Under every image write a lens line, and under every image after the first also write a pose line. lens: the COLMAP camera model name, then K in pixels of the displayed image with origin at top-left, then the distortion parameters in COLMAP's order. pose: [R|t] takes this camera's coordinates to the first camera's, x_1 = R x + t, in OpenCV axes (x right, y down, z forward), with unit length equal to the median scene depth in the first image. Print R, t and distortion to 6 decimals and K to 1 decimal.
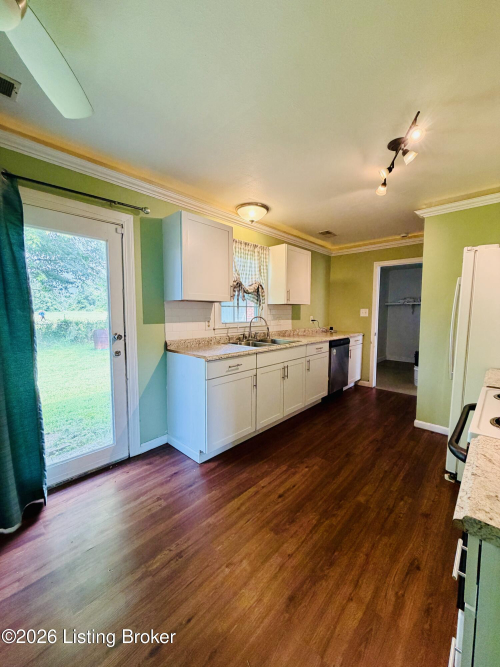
lens RADIAL K [[266.0, 0, 249.5], [0, 266.0, 332.3], [0, 0, 1]] dist [0.002795, 0.000375]
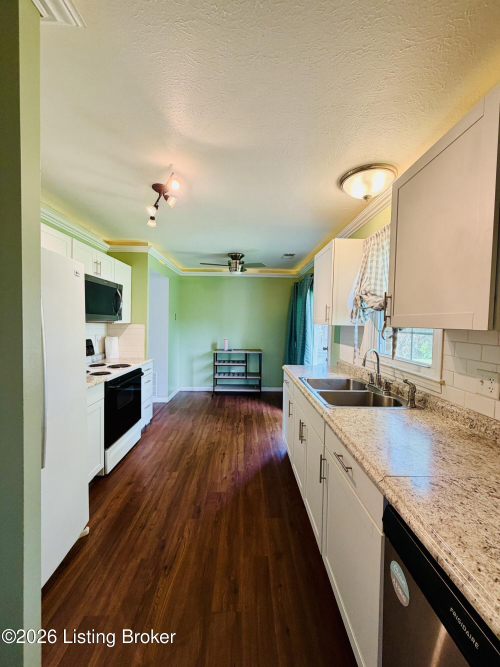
lens RADIAL K [[266.0, 0, 250.9], [0, 266.0, 333.1], [0, 0, 1]] dist [0.002795, 0.000375]
pose [[-0.714922, 0.009446, -0.699140, 0.797605], [-0.077133, 0.992741, 0.092287, -0.164369], [0.694936, 0.119904, -0.709004, 1.580888]]
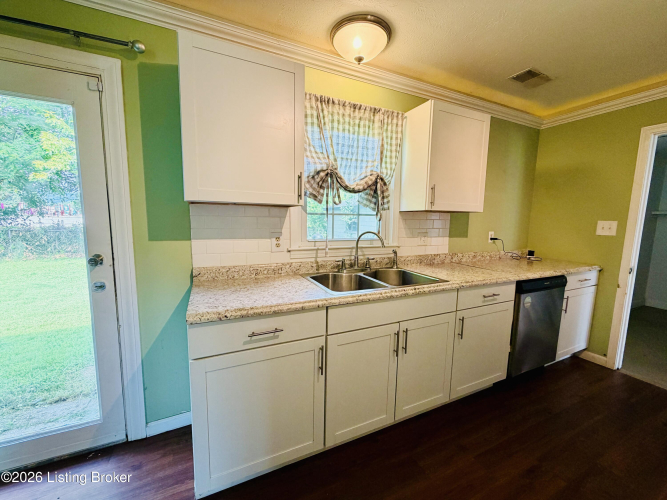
lens RADIAL K [[266.0, 0, 331.1], [0, 266.0, 250.5], [0, 0, 1]] dist [0.002795, 0.000375]
pose [[0.926739, 0.059098, -0.371028, 0.222452], [-0.045085, 0.997908, 0.046337, -0.053703], [0.372990, -0.026215, 0.927465, 0.549580]]
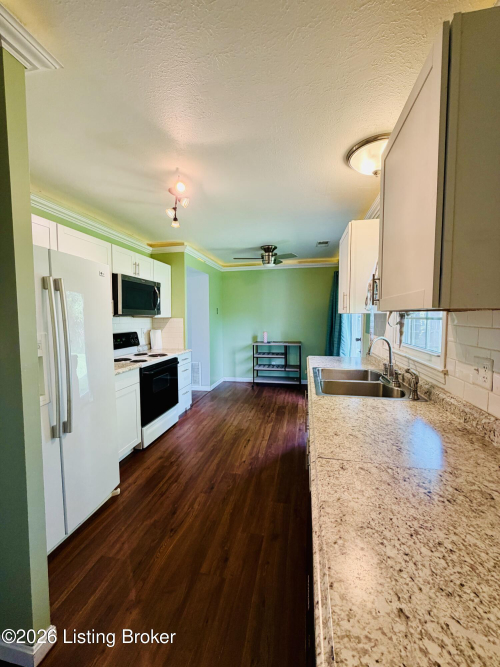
lens RADIAL K [[266.0, 0, 250.4], [0, 266.0, 333.2], [0, 0, 1]] dist [0.002795, 0.000375]
pose [[-0.852923, 0.033005, -0.520992, 0.685299], [-0.039337, 0.991099, 0.127185, -0.161651], [0.520552, 0.128973, -0.844033, 1.699569]]
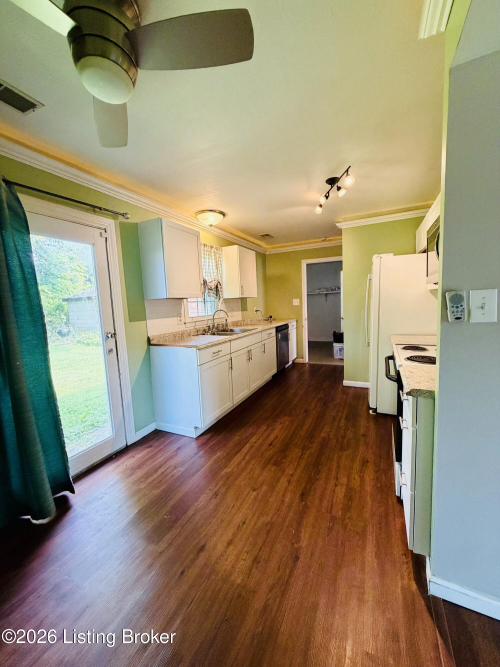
lens RADIAL K [[266.0, 0, 250.0], [0, 266.0, 332.6], [0, 0, 1]] dist [0.002795, 0.000375]
pose [[0.952775, -0.078661, 0.293312, -0.240958], [0.070167, 0.996757, 0.039386, 0.003140], [-0.295459, -0.016945, 0.955205, -0.162307]]
